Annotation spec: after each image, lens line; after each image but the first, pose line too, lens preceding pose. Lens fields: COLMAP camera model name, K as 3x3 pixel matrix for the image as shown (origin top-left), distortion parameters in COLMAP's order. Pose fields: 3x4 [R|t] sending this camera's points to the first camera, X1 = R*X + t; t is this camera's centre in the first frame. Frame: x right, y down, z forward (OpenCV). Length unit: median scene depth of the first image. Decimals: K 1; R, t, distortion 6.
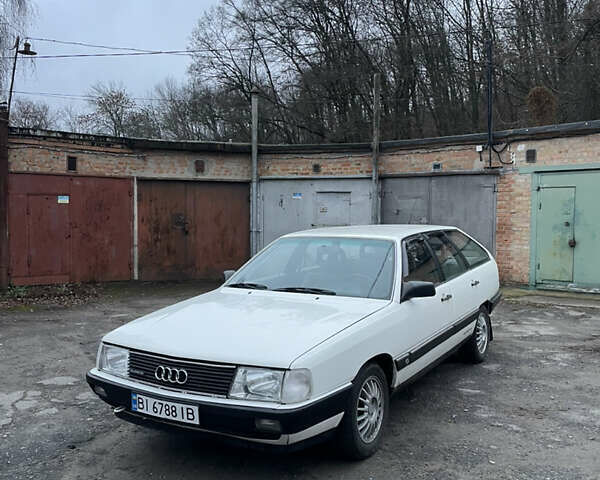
lens RADIAL K [[602.1, 0, 300.0], [0, 602.1, 240.0], [0, 0, 1]] dist [0.121694, -0.217401]
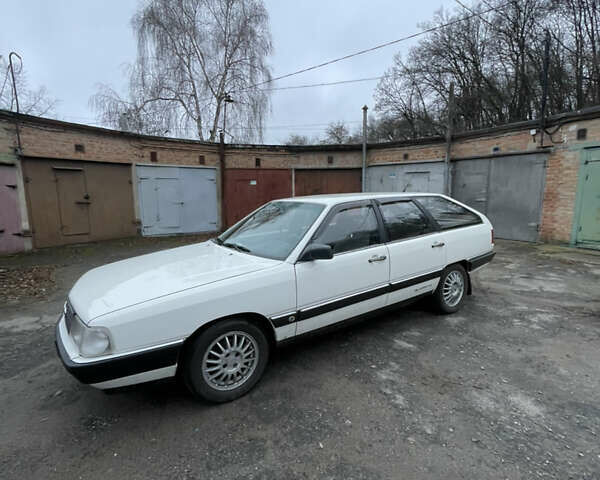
lens RADIAL K [[322.5, 0, 300.0], [0, 322.5, 240.0], [0, 0, 1]] dist [-0.006157, 0.000211]
pose [[0.903733, 0.048789, -0.425307, 0.151695], [-0.003800, 0.994359, 0.105994, 0.000843], [0.428080, -0.094174, 0.898821, 0.183894]]
